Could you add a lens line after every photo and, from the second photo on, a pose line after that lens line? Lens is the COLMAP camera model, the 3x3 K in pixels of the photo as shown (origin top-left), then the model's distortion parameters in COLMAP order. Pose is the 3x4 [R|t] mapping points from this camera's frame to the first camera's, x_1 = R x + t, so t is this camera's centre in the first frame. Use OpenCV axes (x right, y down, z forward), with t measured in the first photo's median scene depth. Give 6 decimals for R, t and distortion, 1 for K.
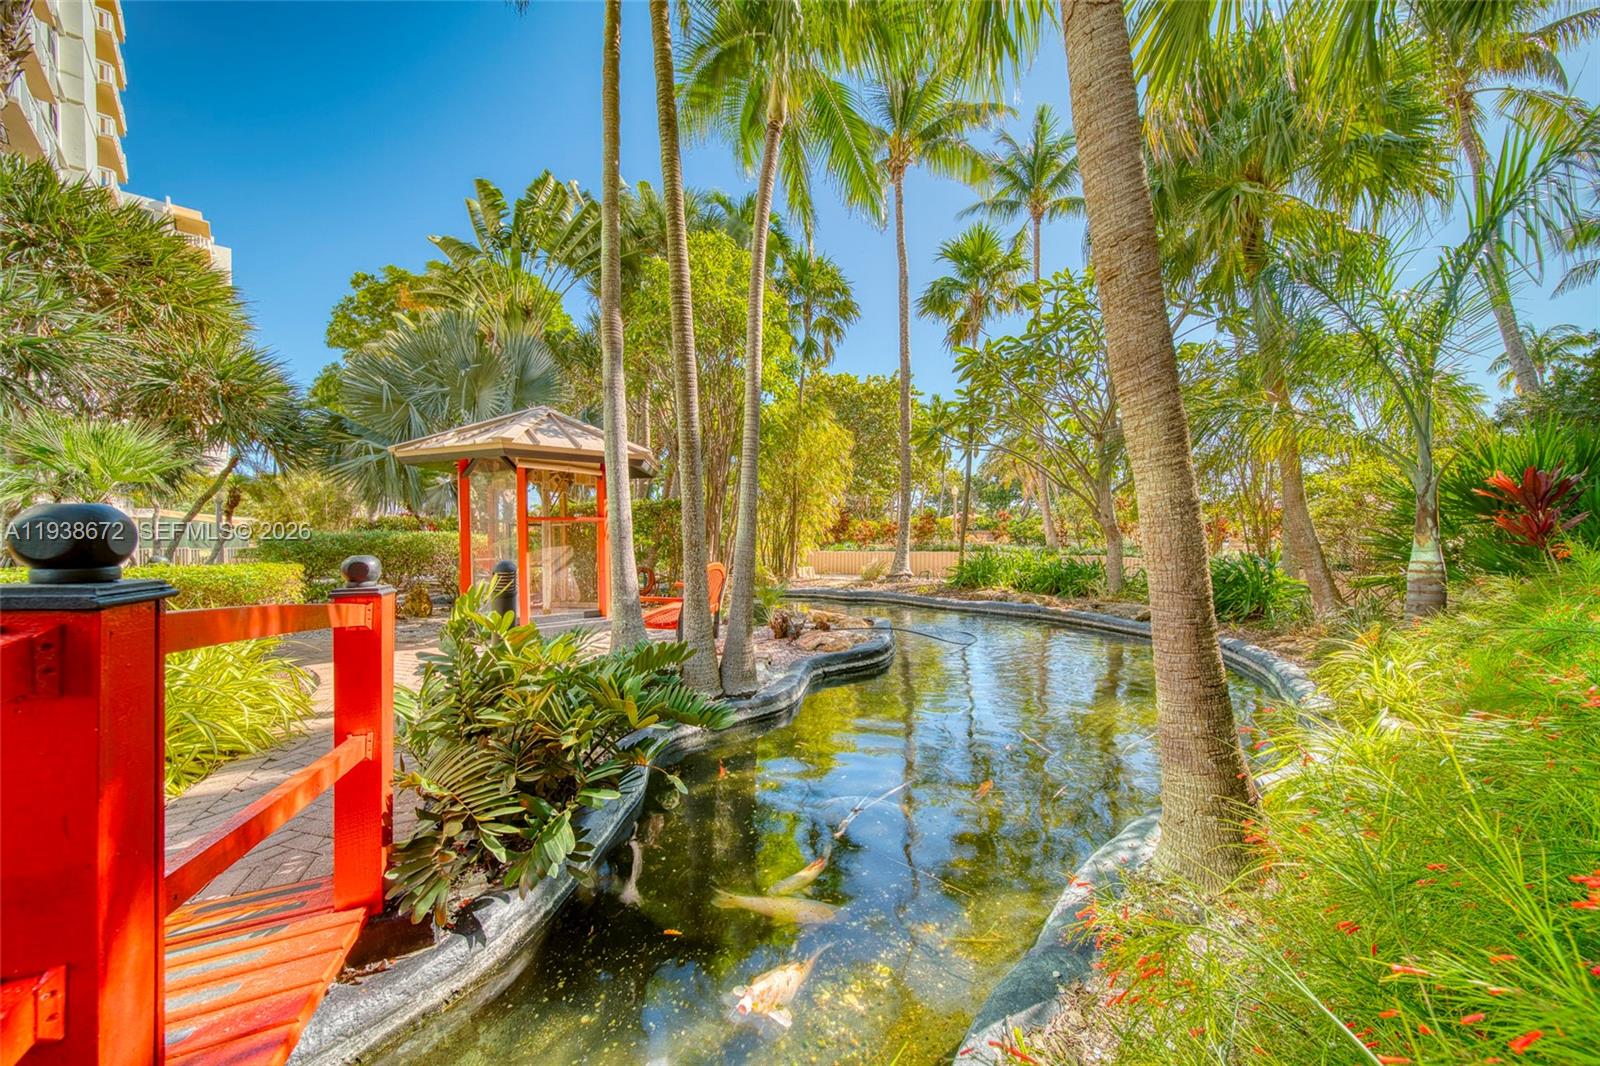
lens RADIAL K [[557.1, 0, 799.4], [0, 557.1, 528.6], [0, 0, 1]] dist [-0.001064, -0.000134]
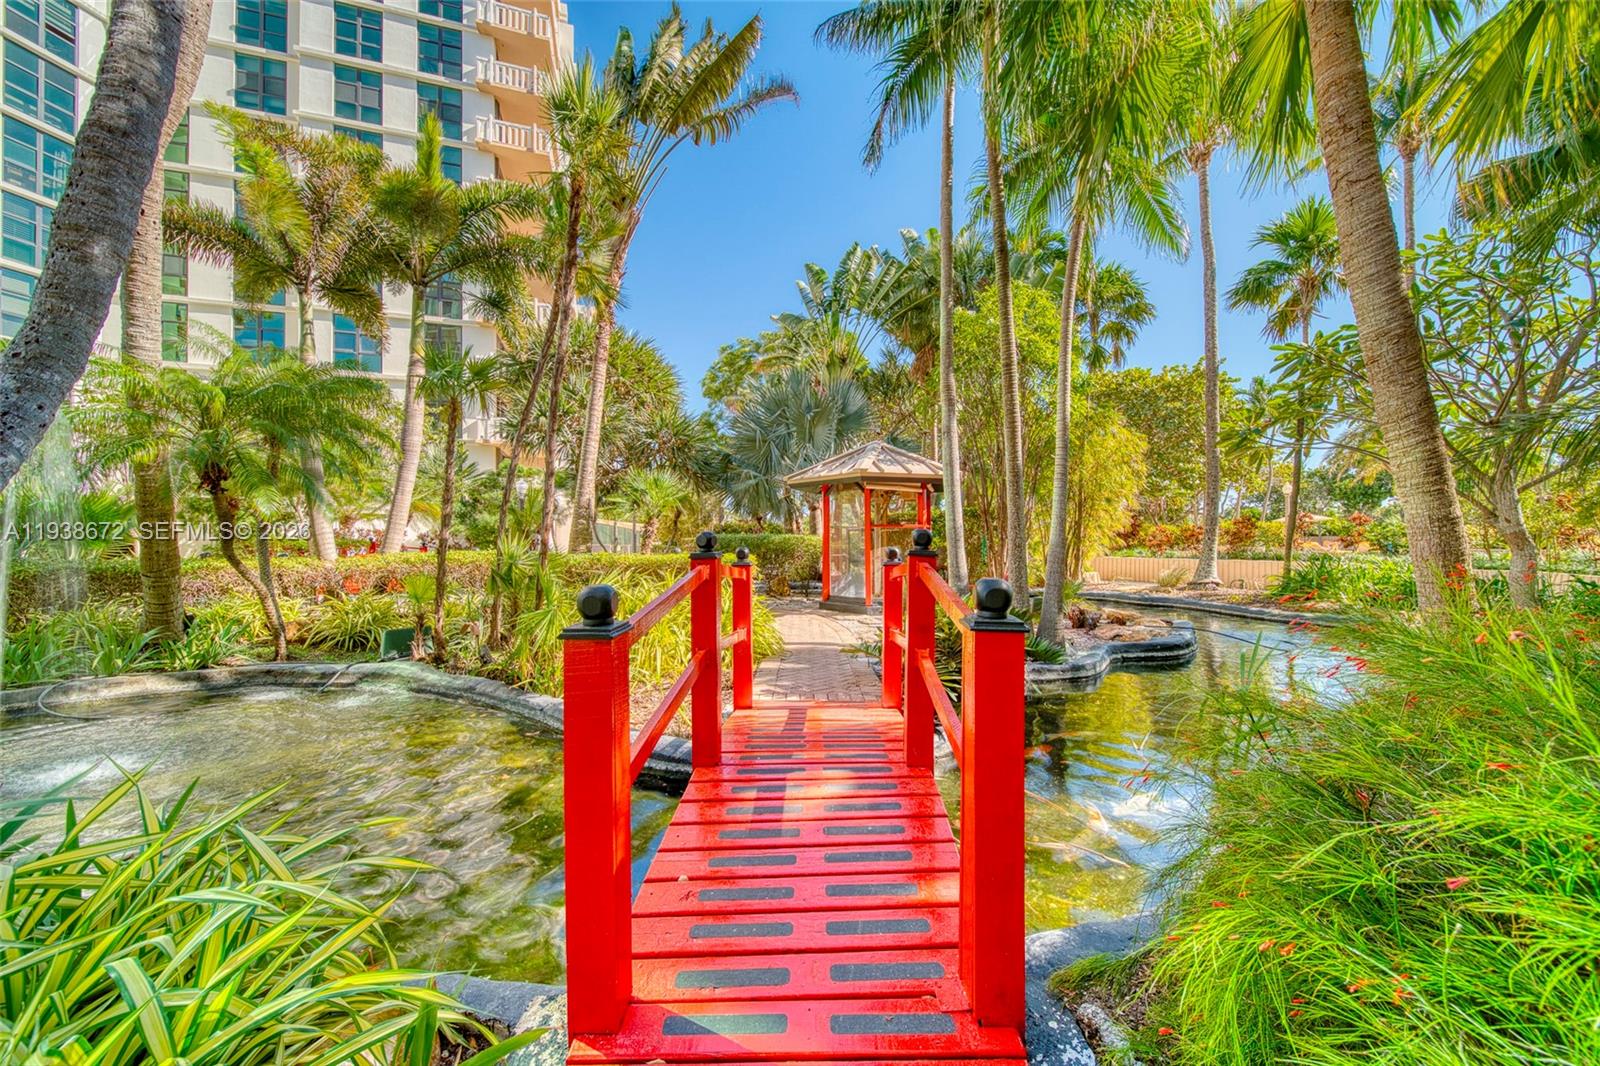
lens RADIAL K [[557.1, 0, 799.4], [0, 557.1, 528.6], [0, 0, 1]] dist [-0.001064, -0.000134]
pose [[0.898054, 0.001030, -0.439884, -0.024360], [-0.003898, 0.999977, -0.005616, -0.001237], [0.439868, 0.006758, 0.898037, -0.165062]]
